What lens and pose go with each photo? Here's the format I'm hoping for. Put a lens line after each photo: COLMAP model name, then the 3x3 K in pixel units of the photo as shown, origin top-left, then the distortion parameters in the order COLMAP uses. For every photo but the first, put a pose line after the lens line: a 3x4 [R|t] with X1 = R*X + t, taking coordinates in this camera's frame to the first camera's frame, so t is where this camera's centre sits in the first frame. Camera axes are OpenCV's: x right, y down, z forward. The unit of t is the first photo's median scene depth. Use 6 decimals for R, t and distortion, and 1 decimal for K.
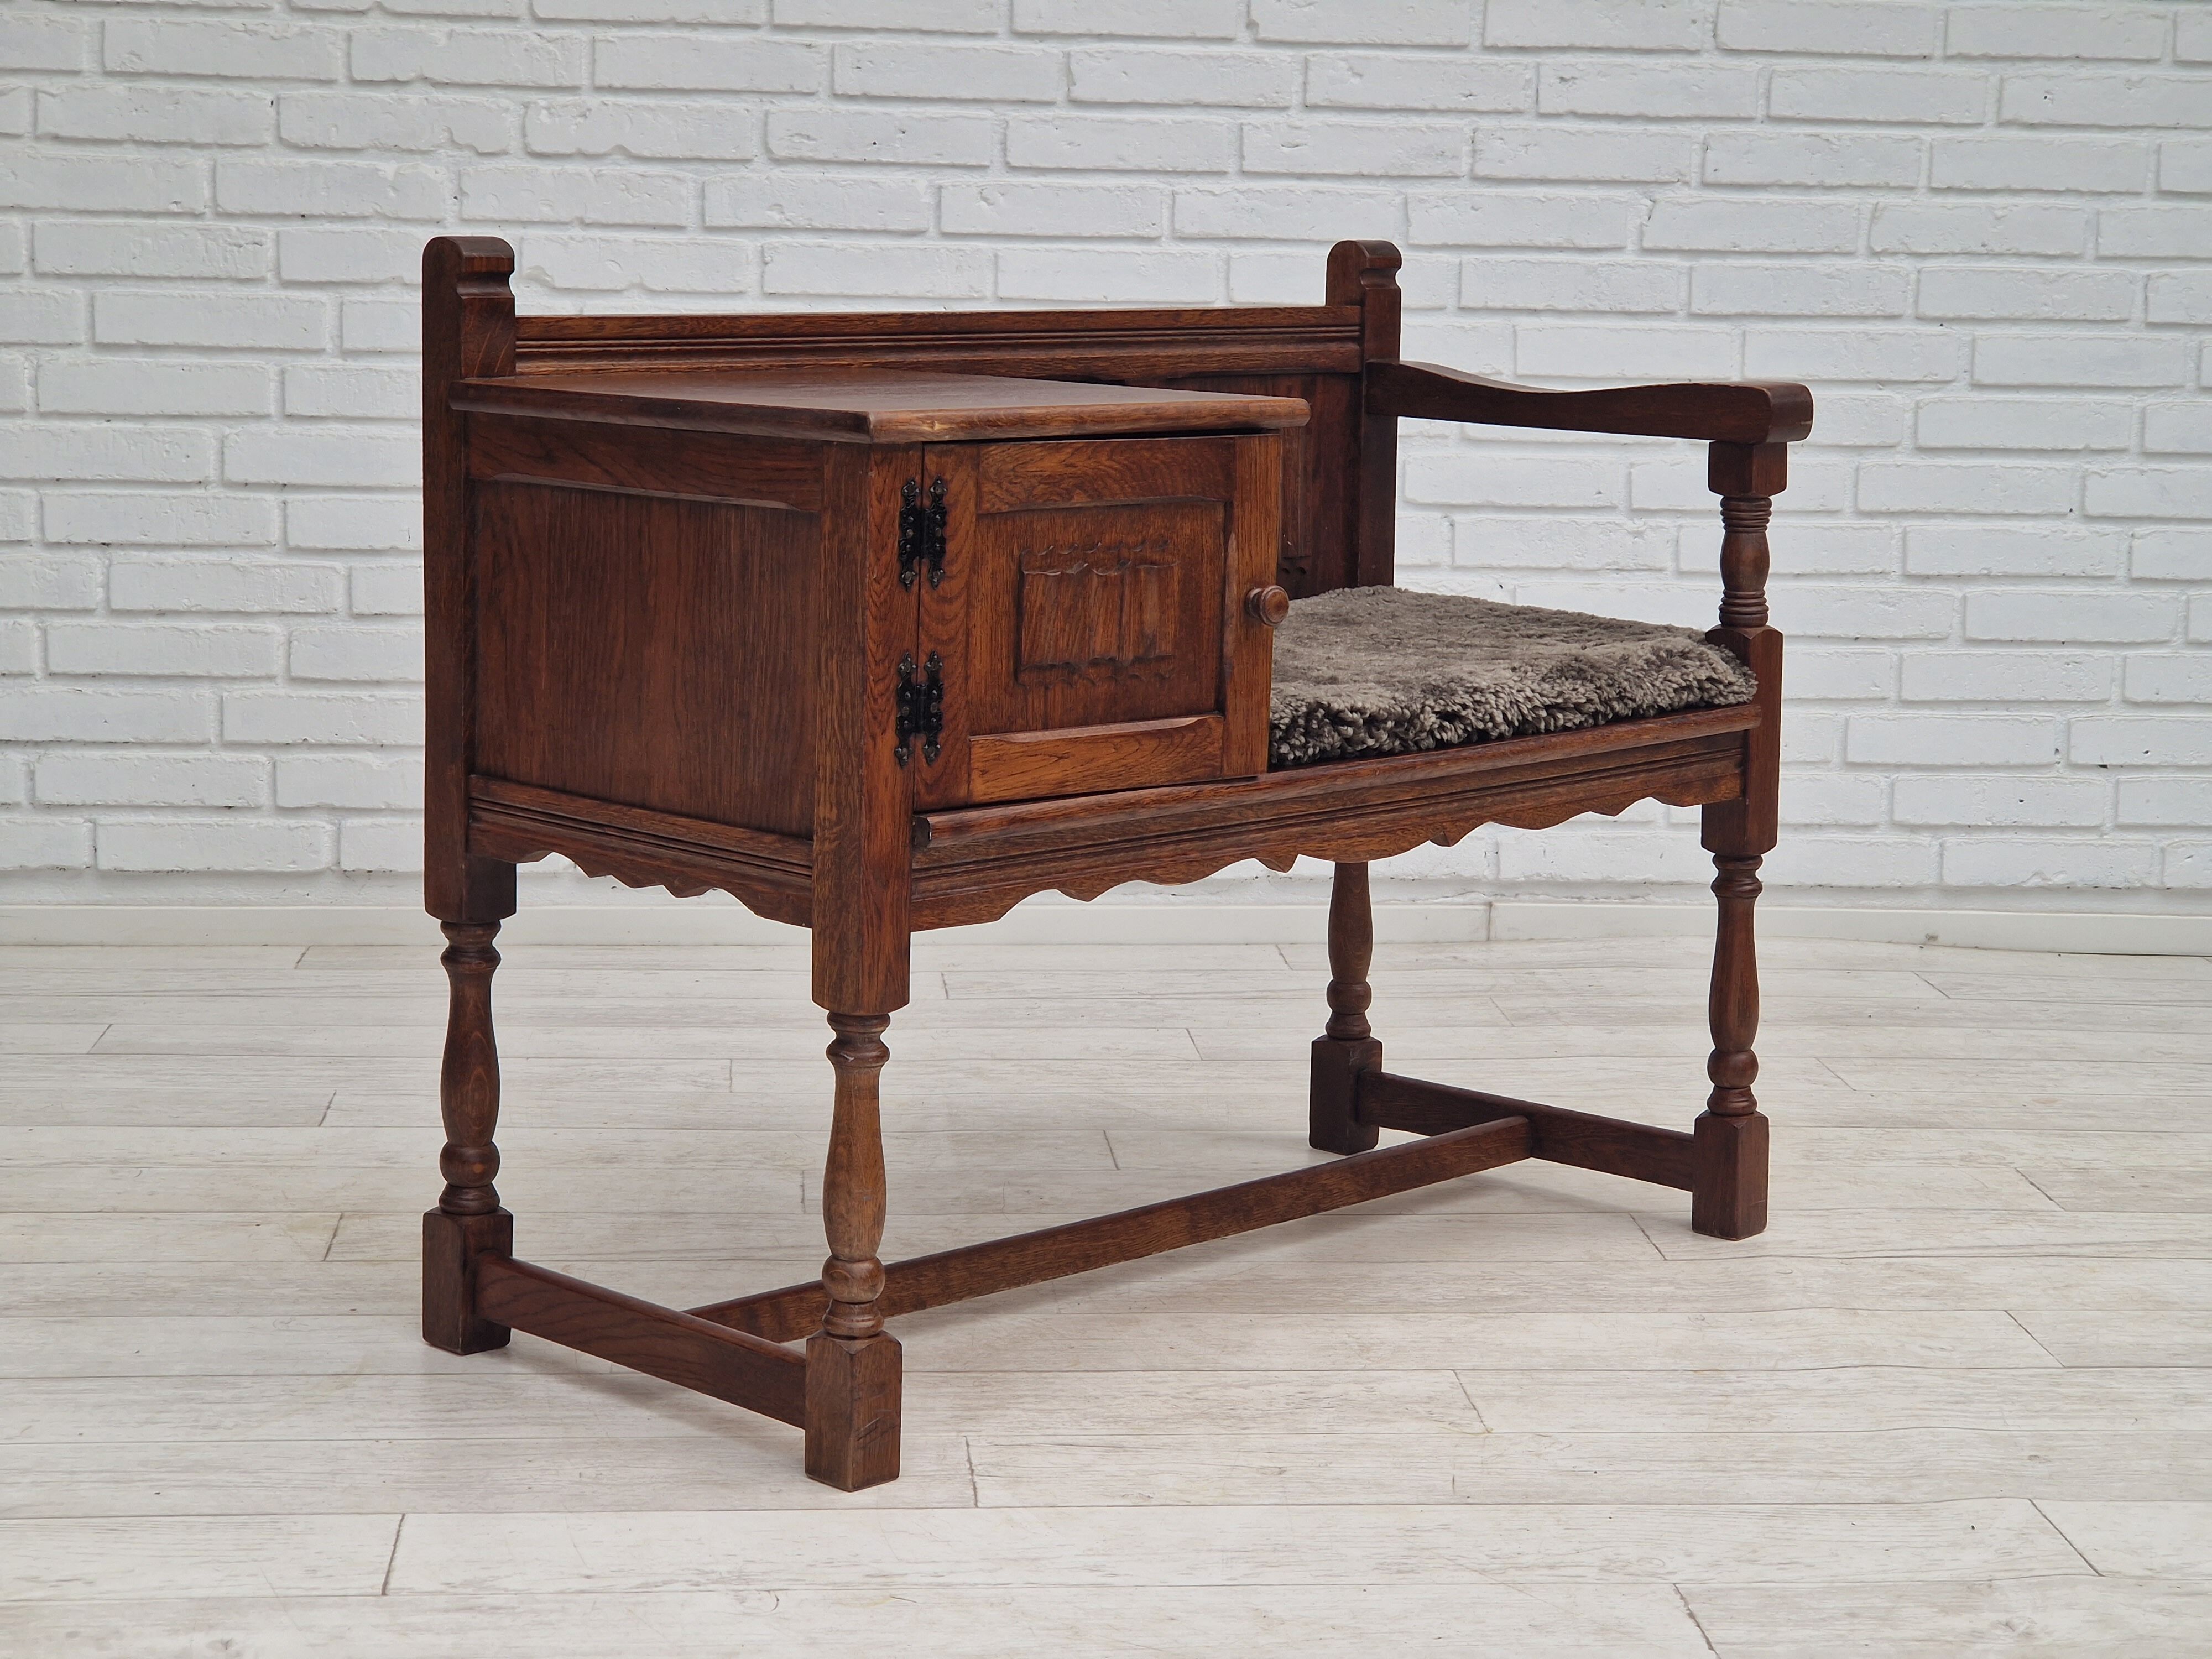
lens RADIAL K [[4178.4, 0, 1180.4], [0, 4178.4, 876.4], [0, 0, 1]] dist [0.082568, 0.000000]
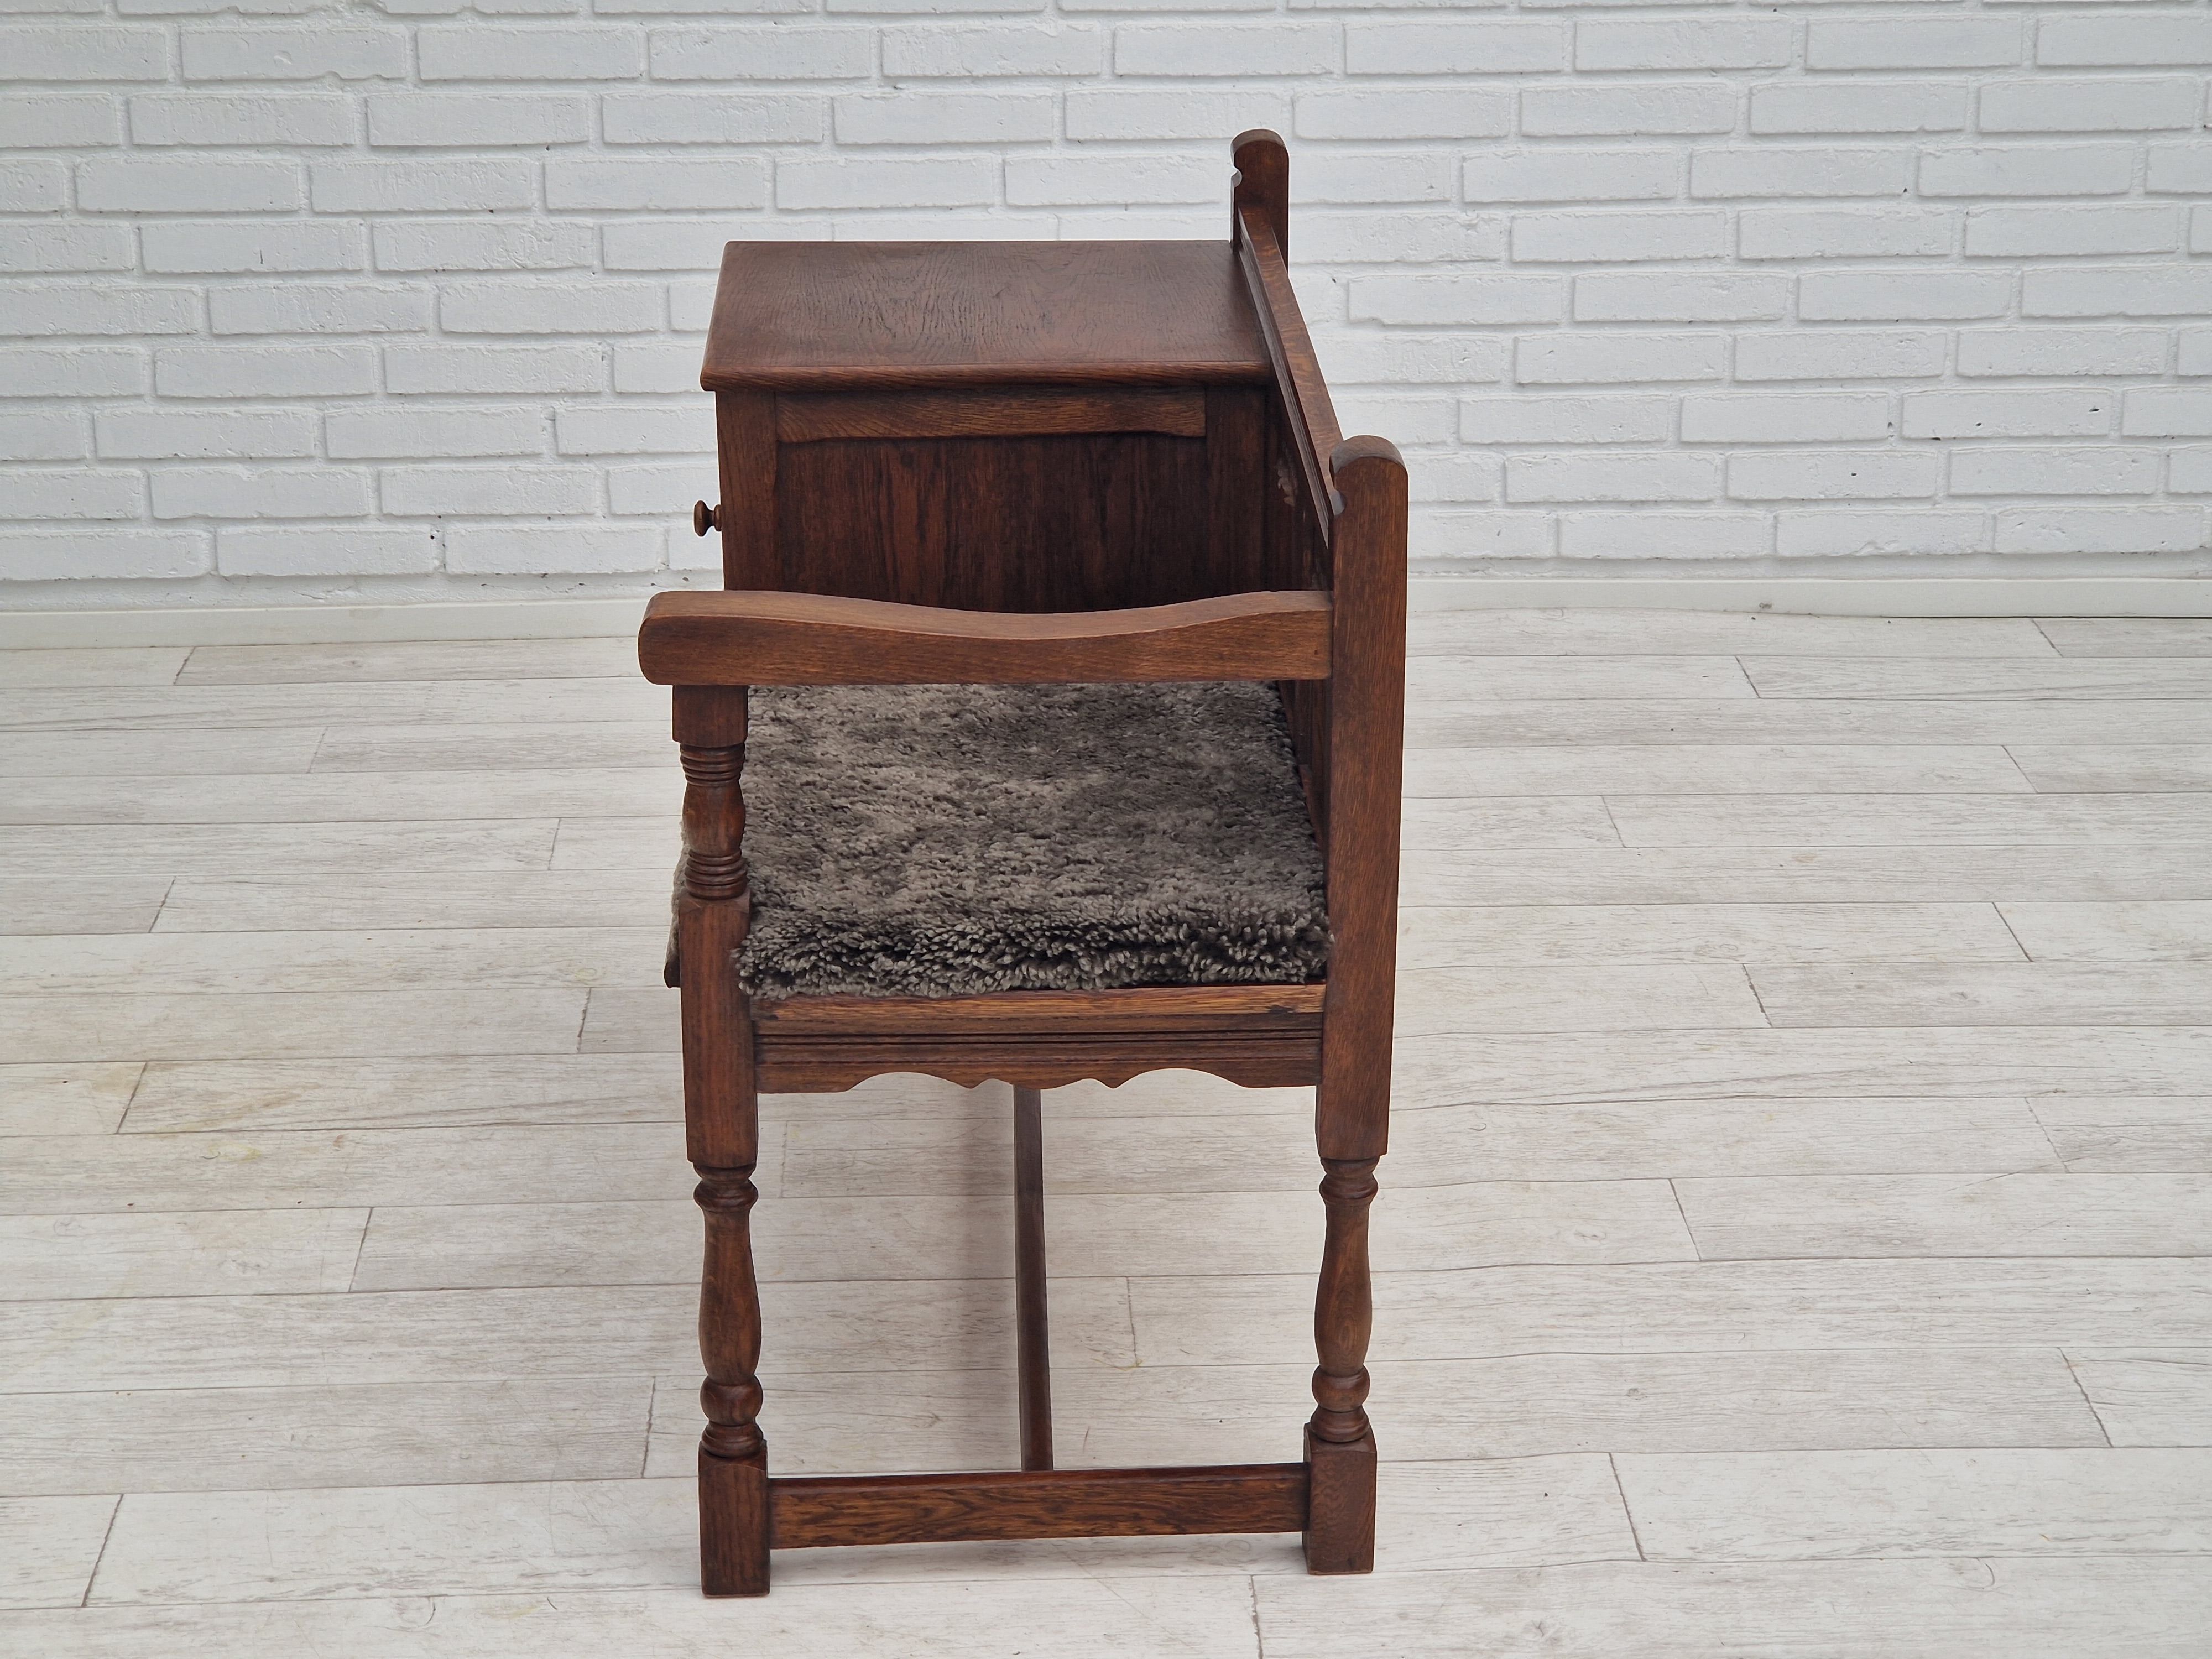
lens RADIAL K [[4178.4, 0, 1167.7], [0, 4178.4, 856.0], [0, 0, 1]] dist [0.082568, 0.000000]
pose [[0.998760, -0.006016, -0.049429, 0.087907], [0.015557, 0.980684, 0.194981, -0.135261], [0.047302, -0.195509, 0.979561, -0.026520]]
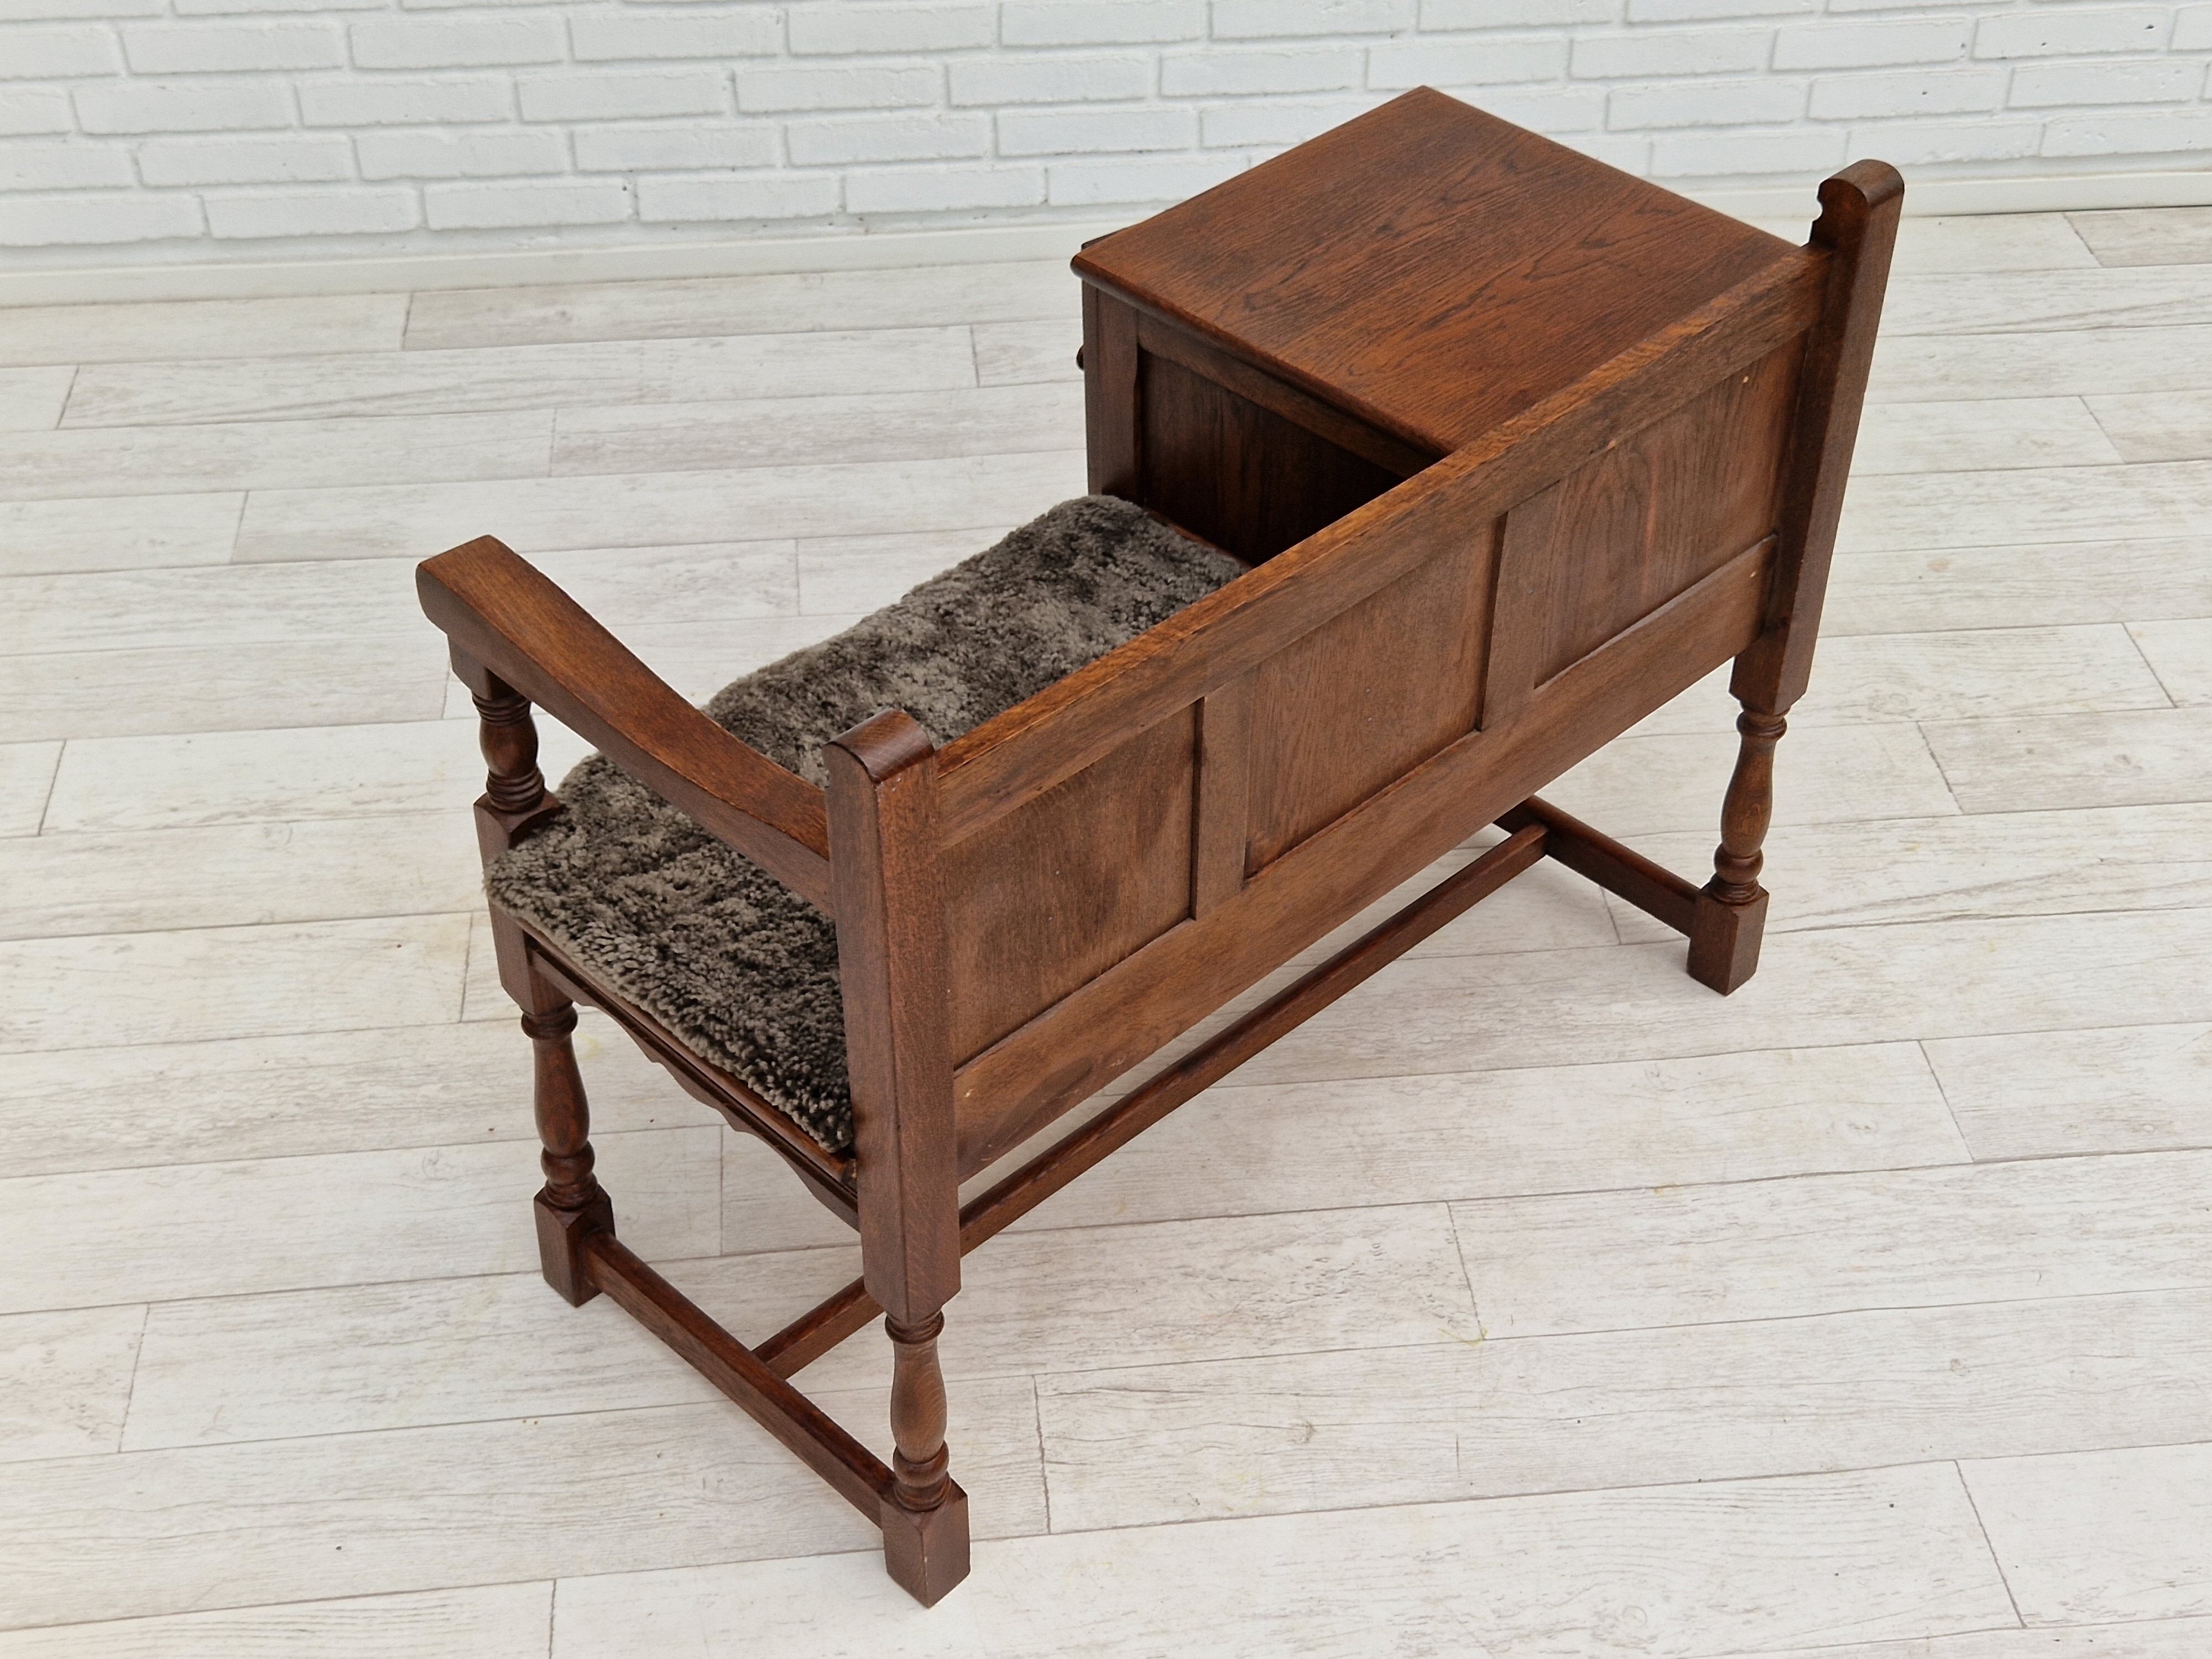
lens RADIAL K [[2855.4, 0, 1152.3], [0, 2855.4, 858.0], [0, 0, 1]] dist [0.081327, 0.000000]
pose [[0.999776, -0.021178, -0.000226, -0.009708], [0.018357, 0.861177, 0.507974, -0.249606], [-0.010563, -0.507864, 0.861373, 0.248873]]
